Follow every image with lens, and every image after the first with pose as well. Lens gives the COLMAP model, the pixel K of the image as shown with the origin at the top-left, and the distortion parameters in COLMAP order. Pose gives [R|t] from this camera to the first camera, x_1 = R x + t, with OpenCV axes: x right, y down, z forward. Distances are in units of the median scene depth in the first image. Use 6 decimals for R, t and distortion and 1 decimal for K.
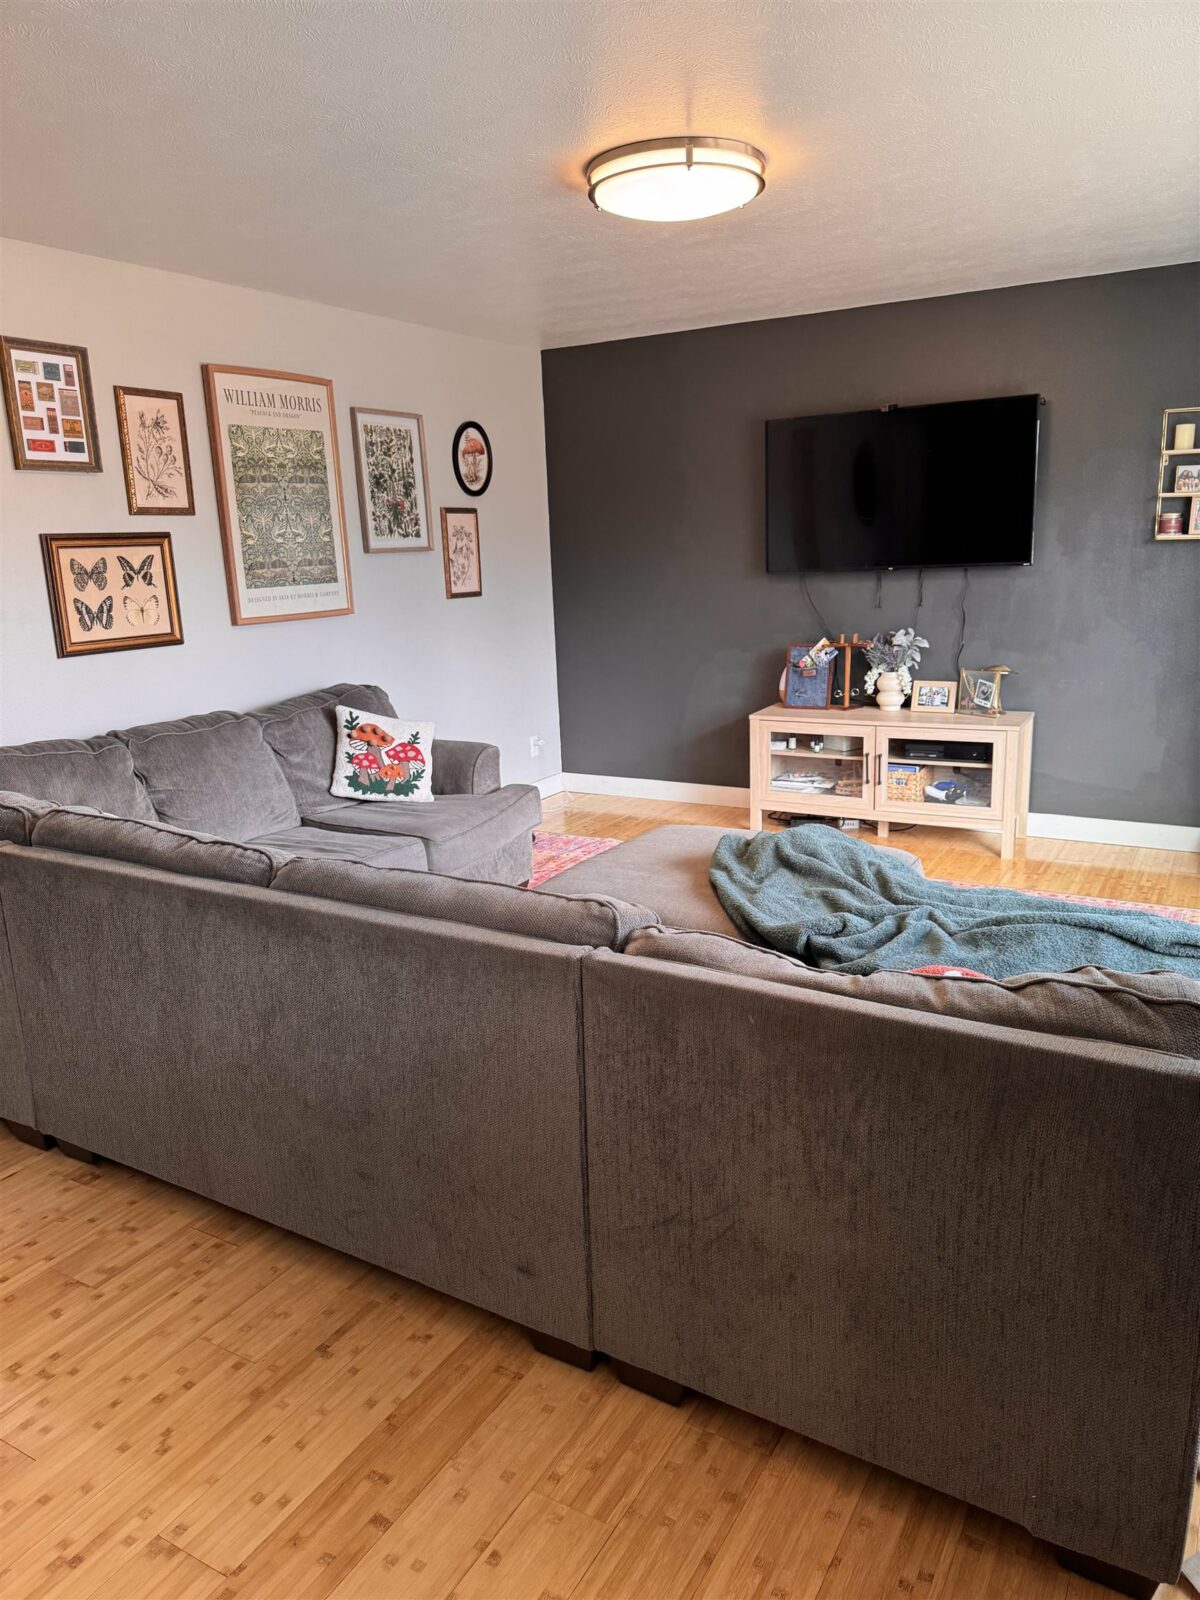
lens RADIAL K [[1126.6, 0, 595.0], [0, 1126.6, 802.1], [0, 0, 1]] dist [0.090324, -0.118939]
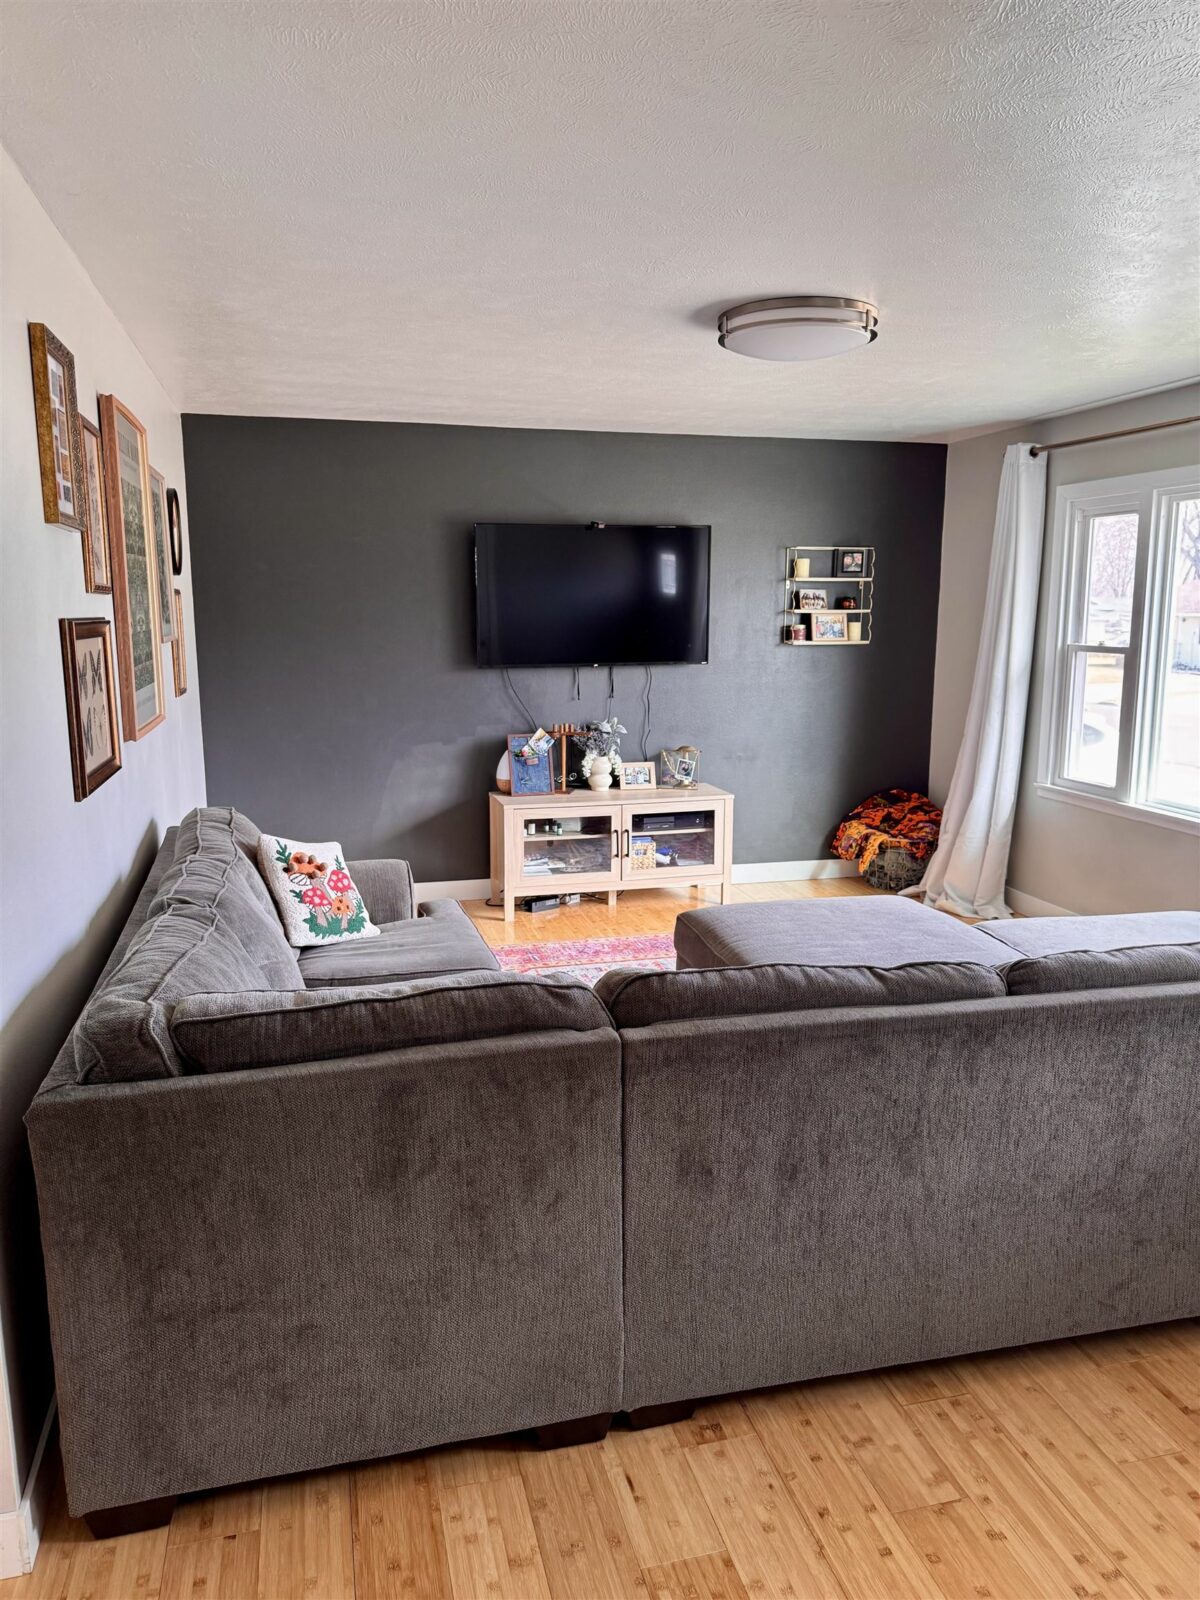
lens RADIAL K [[1126.6, 0, 595.0], [0, 1126.6, 802.1], [0, 0, 1]] dist [0.090324, -0.118939]
pose [[0.705889, -0.084860, 0.703221, -0.634366], [0.135818, 0.990591, -0.016795, -0.064038], [-0.695180, 0.107366, 0.710773, 0.275509]]
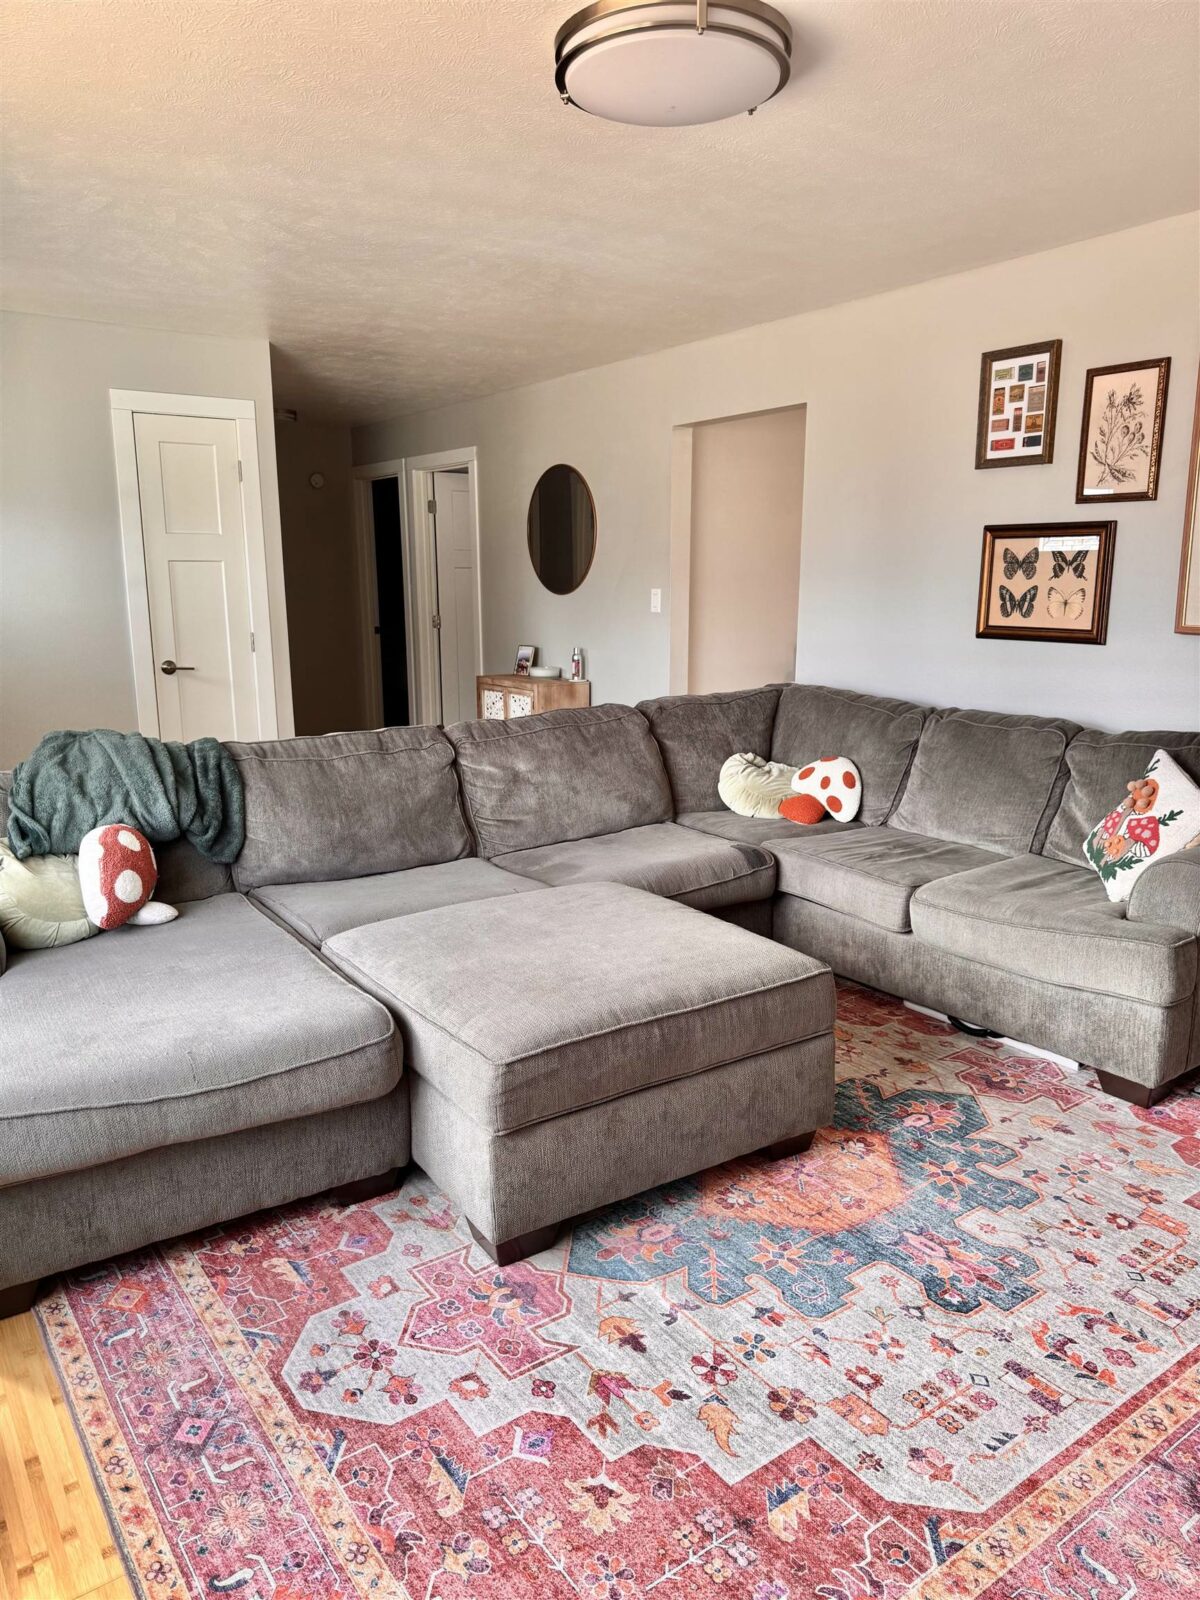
lens RADIAL K [[1126.6, 0, 595.0], [0, 1126.6, 802.1], [0, 0, 1]] dist [0.090324, -0.118939]
pose [[-0.402655, 0.223206, -0.887721, 0.615818], [-0.191317, 0.927872, 0.320080, -0.228760], [0.895135, 0.298718, -0.330909, 0.947523]]
